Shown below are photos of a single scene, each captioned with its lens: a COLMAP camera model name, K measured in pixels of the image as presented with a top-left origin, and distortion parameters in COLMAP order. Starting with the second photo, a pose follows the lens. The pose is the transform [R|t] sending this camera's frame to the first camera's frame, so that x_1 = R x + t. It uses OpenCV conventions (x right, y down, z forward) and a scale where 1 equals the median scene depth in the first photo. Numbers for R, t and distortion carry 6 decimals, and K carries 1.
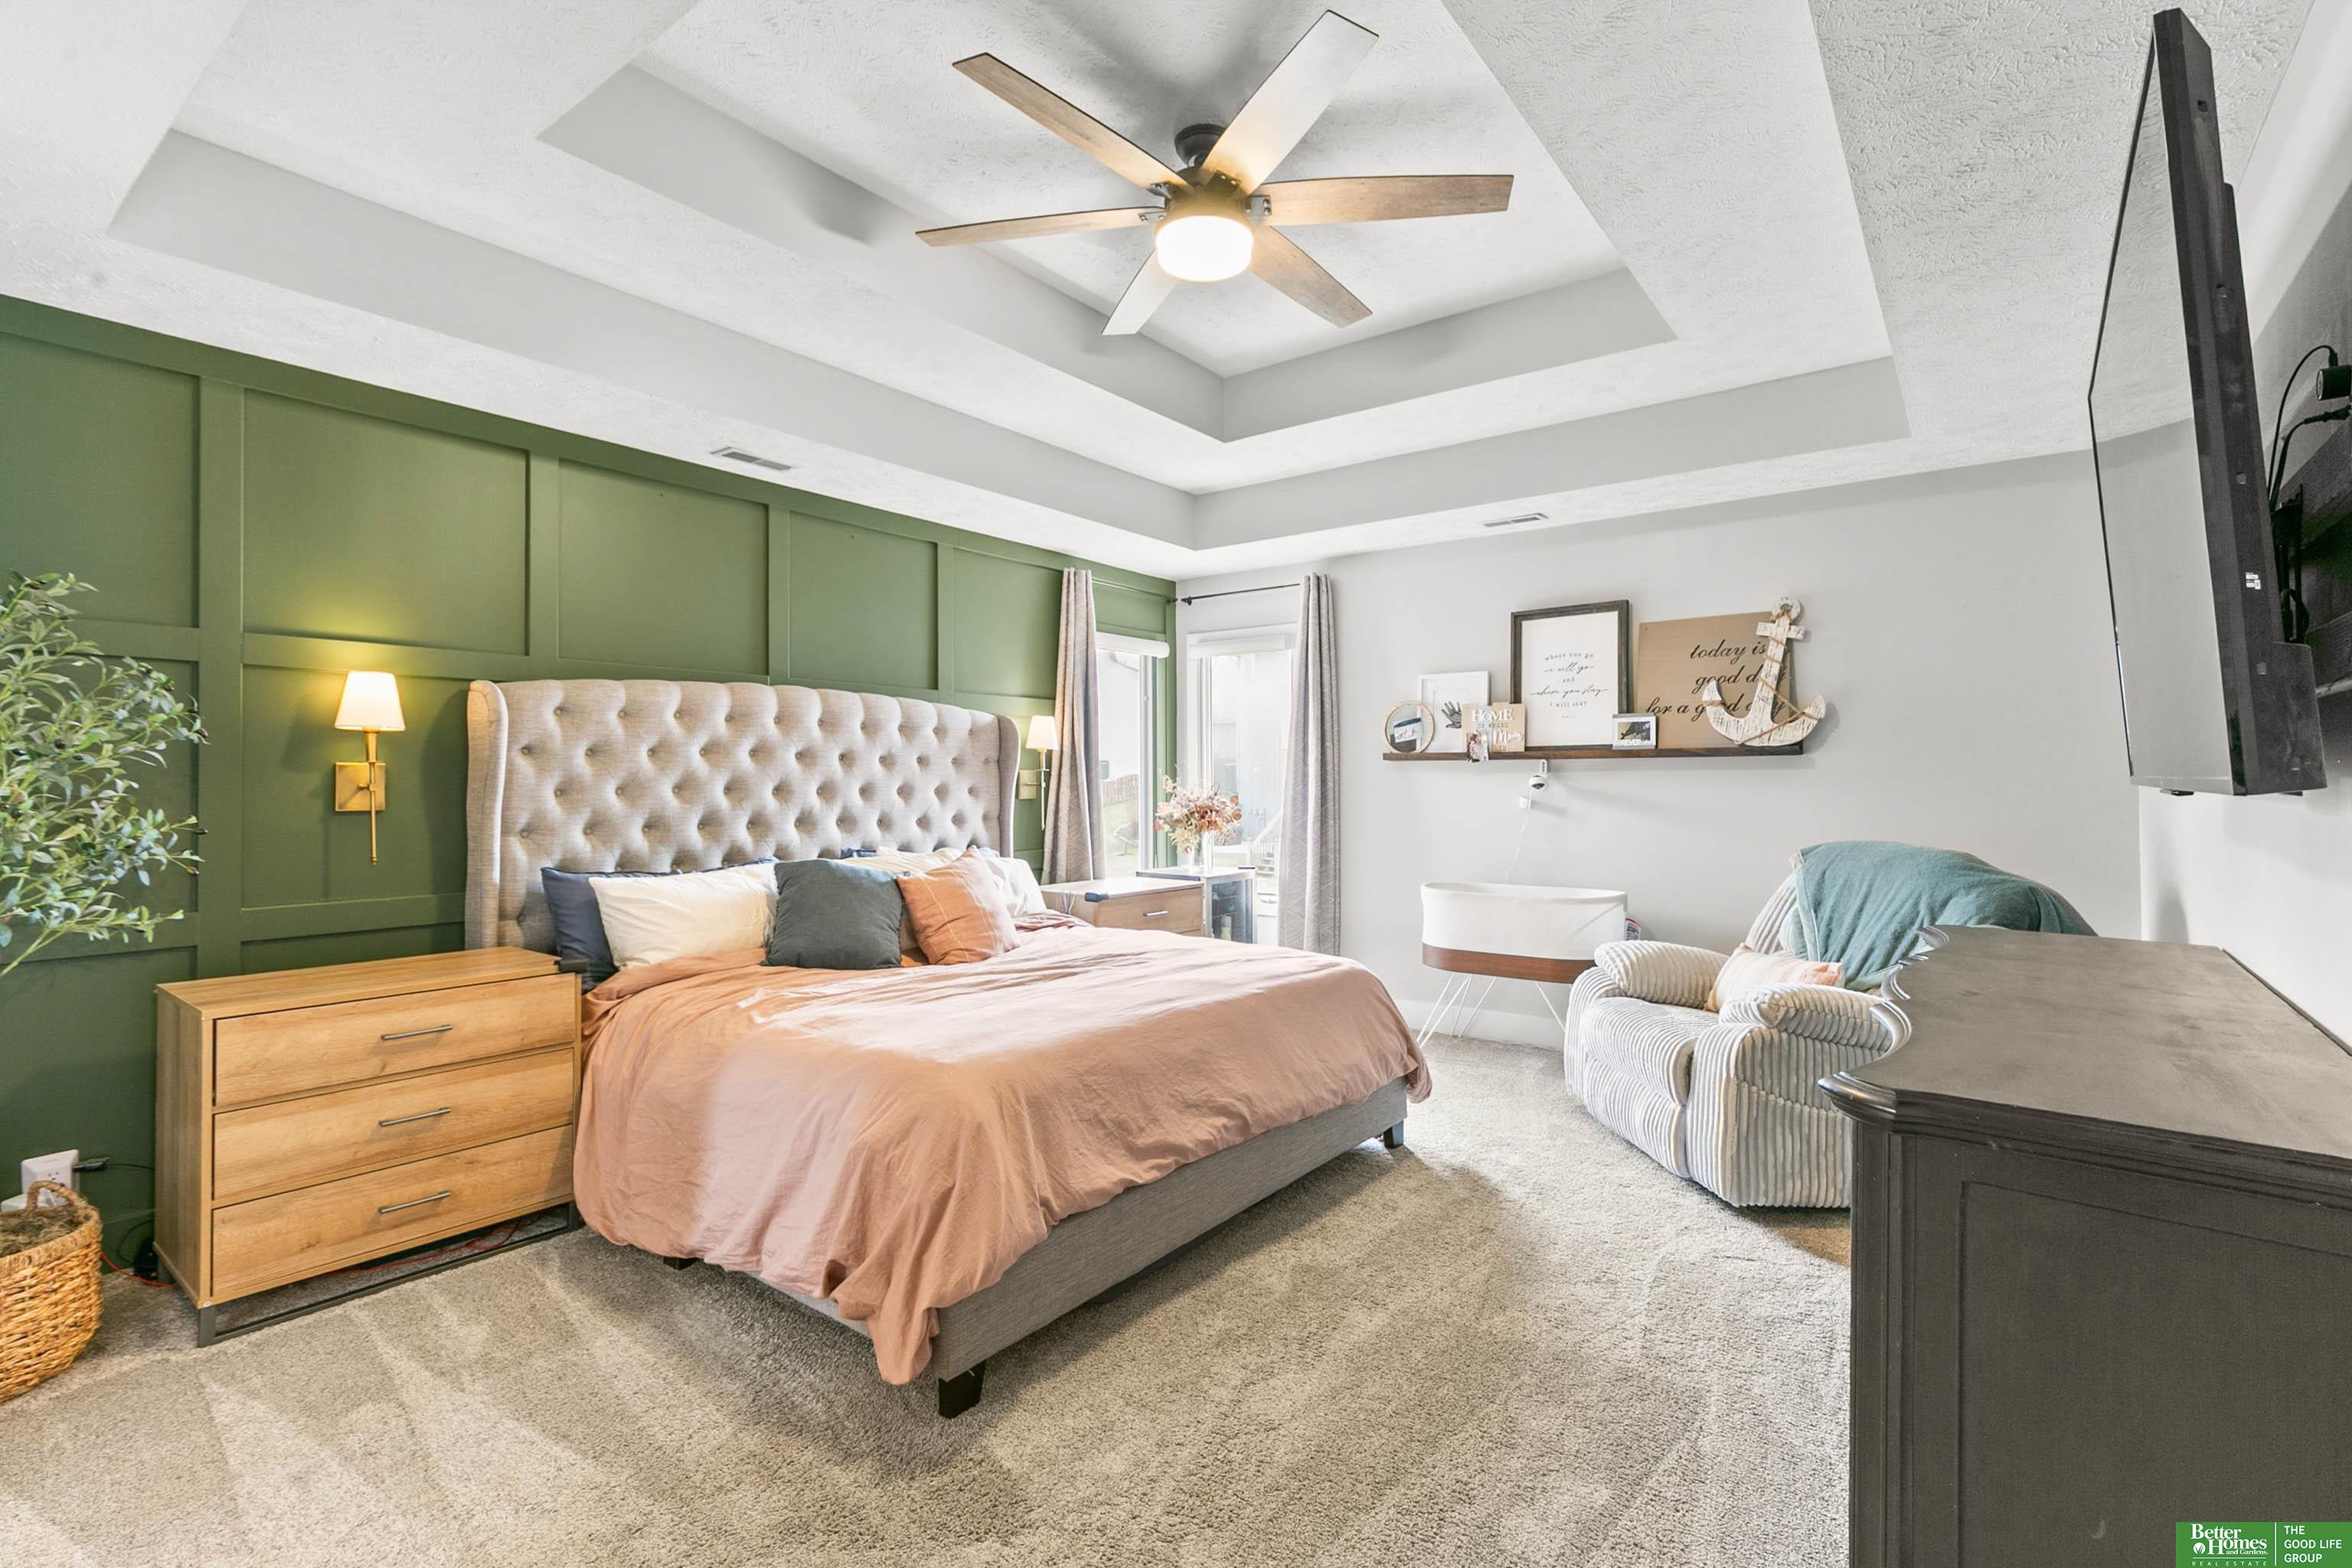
lens RADIAL K [[1096.8, 0, 1176.0], [0, 1096.8, 784.0], [0, 0, 1]] dist [0.001386, 0.000181]
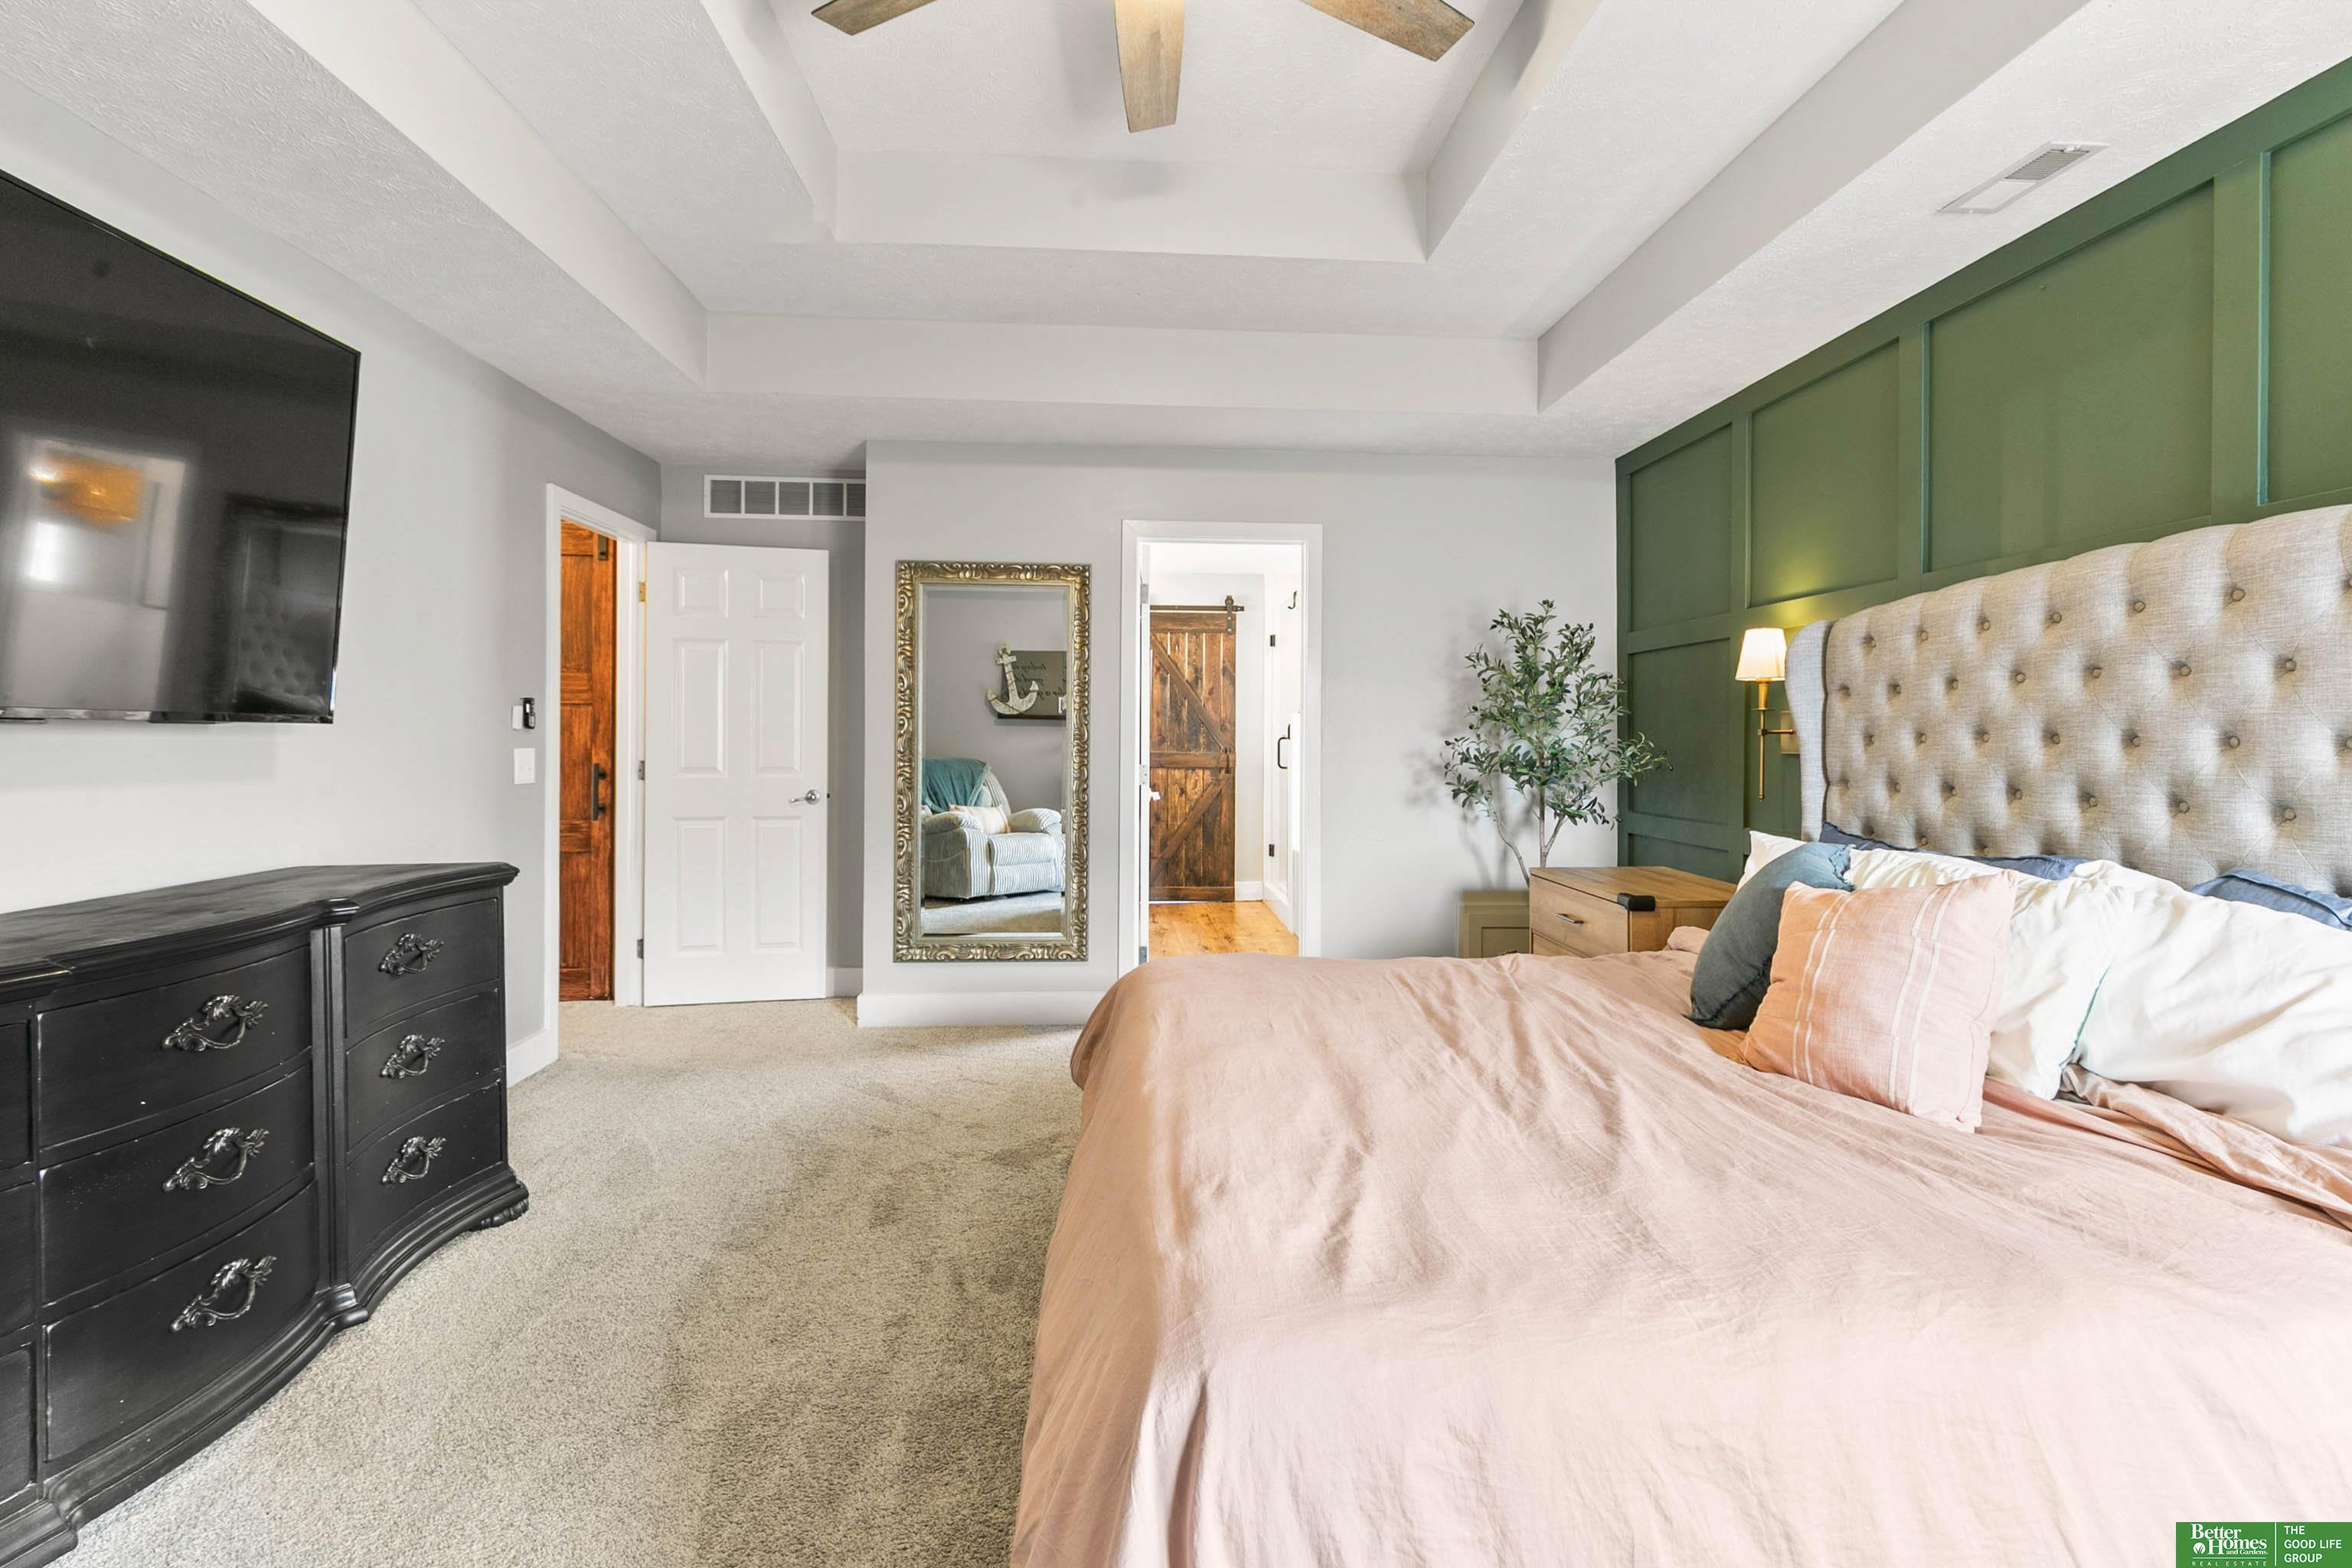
lens RADIAL K [[1096.8, 0, 1176.0], [0, 1096.8, 784.0], [0, 0, 1]] dist [0.001386, 0.000181]
pose [[-0.763733, 0.028592, -0.644899, 0.487894], [-0.001791, 0.998921, 0.046409, 0.005663], [0.645530, 0.036599, -0.762857, 1.628129]]
